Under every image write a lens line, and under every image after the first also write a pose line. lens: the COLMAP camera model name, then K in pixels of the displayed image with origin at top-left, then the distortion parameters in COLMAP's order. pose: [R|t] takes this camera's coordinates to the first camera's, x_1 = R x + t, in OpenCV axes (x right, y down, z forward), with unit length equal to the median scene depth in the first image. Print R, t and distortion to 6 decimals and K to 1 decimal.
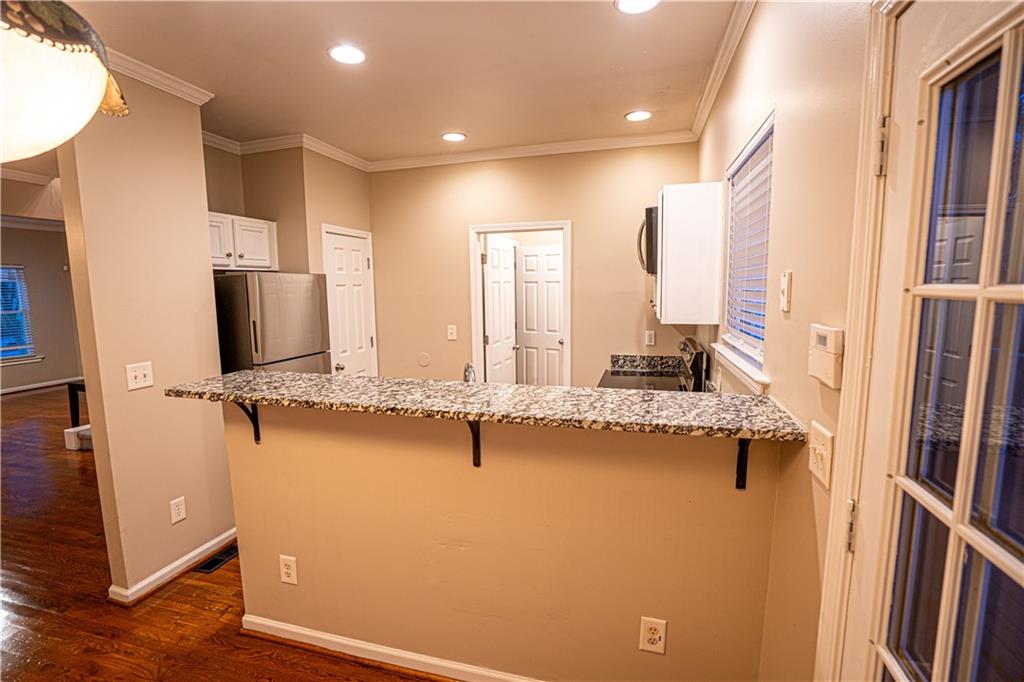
lens RADIAL K [[473.2, 0, 506.7], [0, 473.2, 343.0], [0, 0, 1]] dist [-0.057216, 0.021847]
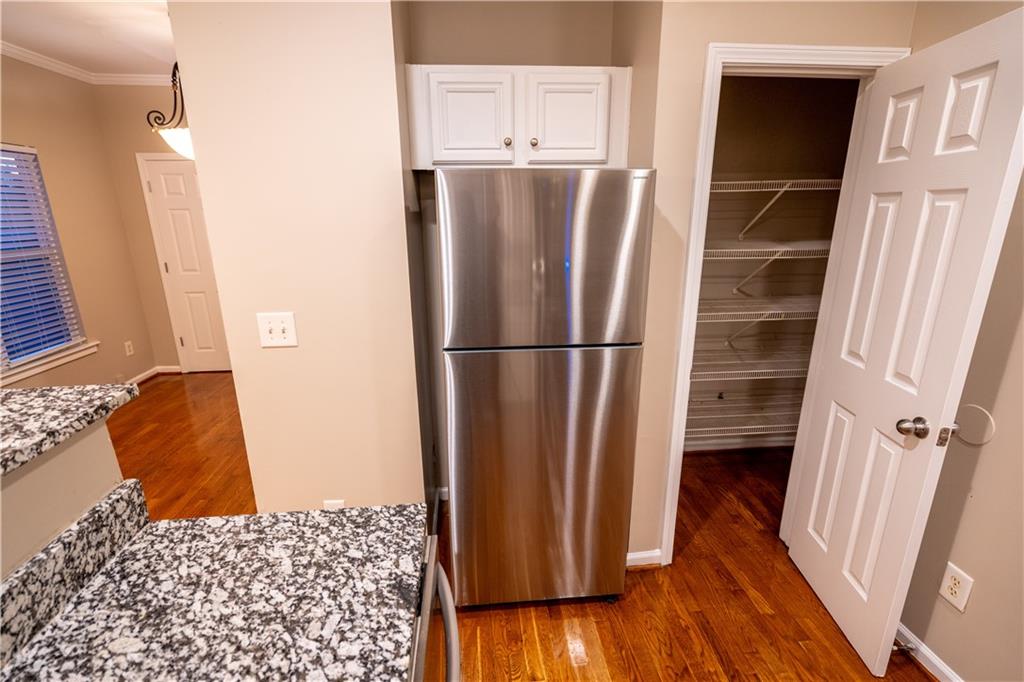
lens RADIAL K [[468.1, 0, 507.6], [0, 468.1, 342.1], [0, 0, 1]] dist [-0.004606, 0.001851]
pose [[0.360403, 0.262008, -0.895244, -0.014863], [-0.107287, 0.965016, 0.239237, -0.107175], [0.926606, 0.009826, 0.375904, 0.932162]]
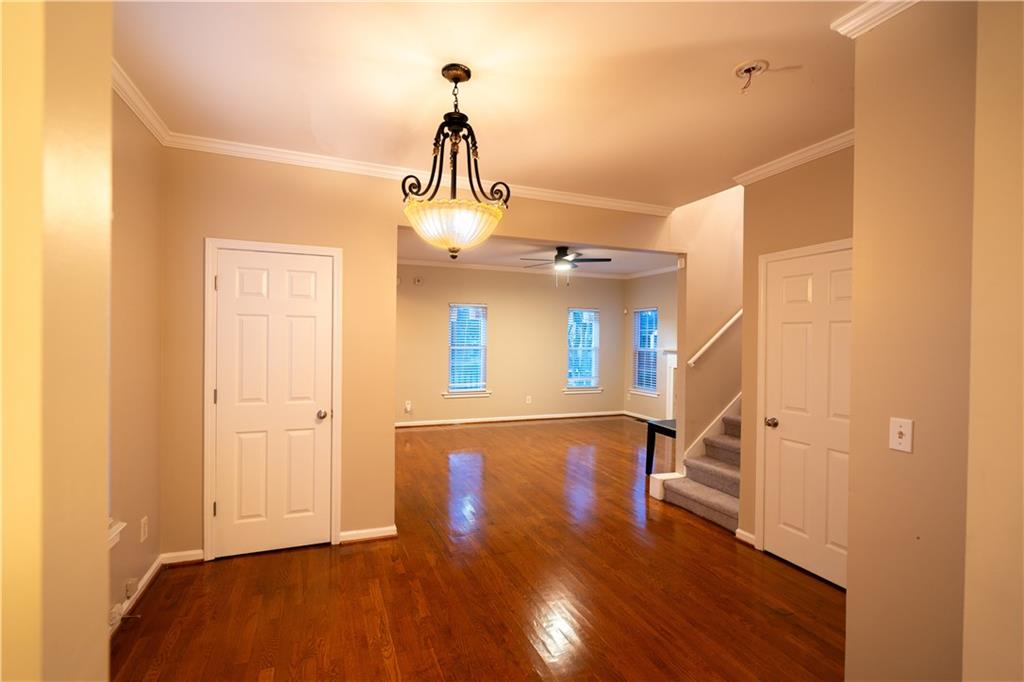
lens RADIAL K [[468.1, 0, 507.6], [0, 468.1, 342.1], [0, 0, 1]] dist [-0.004606, 0.001851]
pose [[0.608206, 0.027873, -0.793290, -0.692904], [-0.116212, 0.991742, -0.054252, 0.015116], [0.785227, 0.125186, 0.606422, 0.278678]]
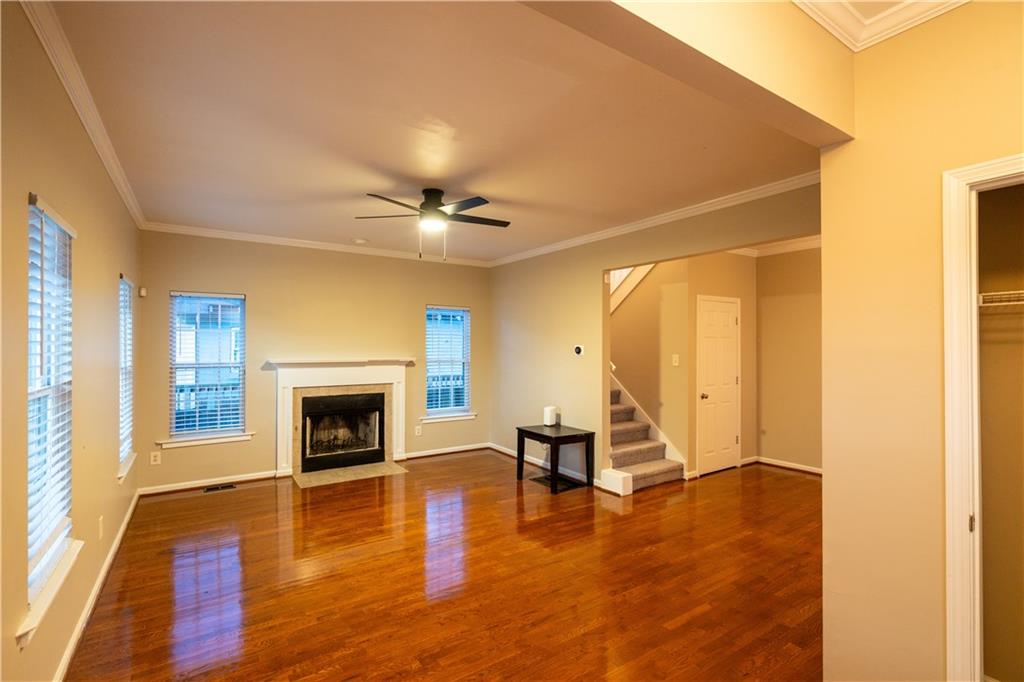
lens RADIAL K [[468.1, 0, 507.6], [0, 468.1, 342.1], [0, 0, 1]] dist [-0.004606, 0.001851]
pose [[0.648896, 0.020131, 0.760611, -3.284202], [0.082313, 0.991926, -0.096477, -0.029633], [-0.756412, 0.125212, 0.642000, 0.880370]]
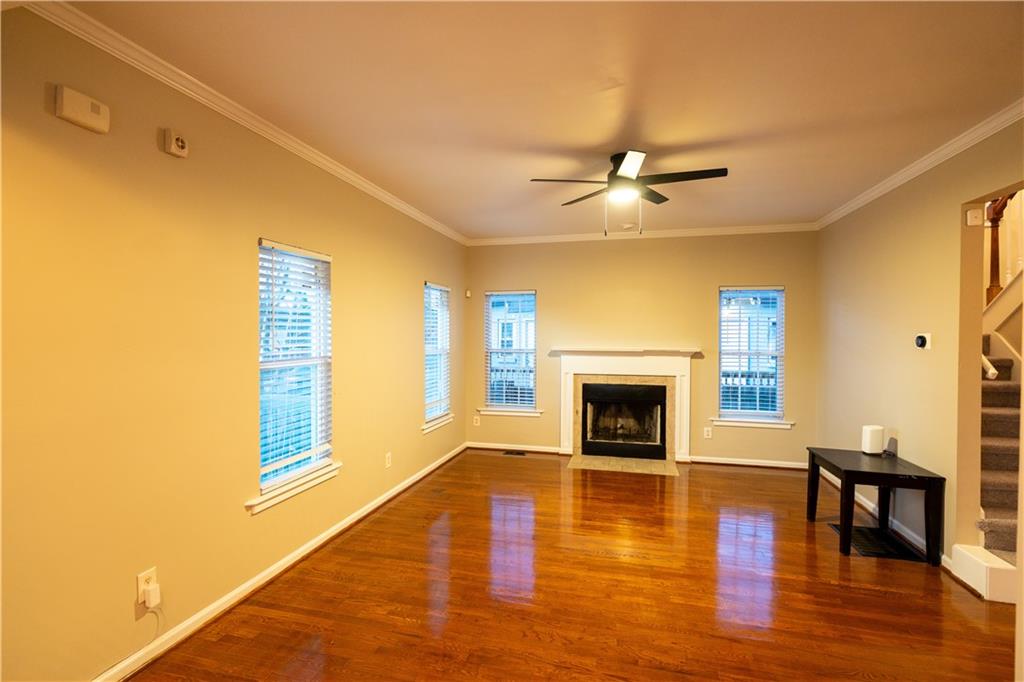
lens RADIAL K [[468.1, 0, 507.6], [0, 468.1, 342.1], [0, 0, 1]] dist [-0.004606, 0.001851]
pose [[0.999685, 0.014349, 0.020579, -2.709165], [-0.012069, 0.994198, -0.106890, -0.016248], [-0.021993, 0.106608, 0.994058, 0.737988]]
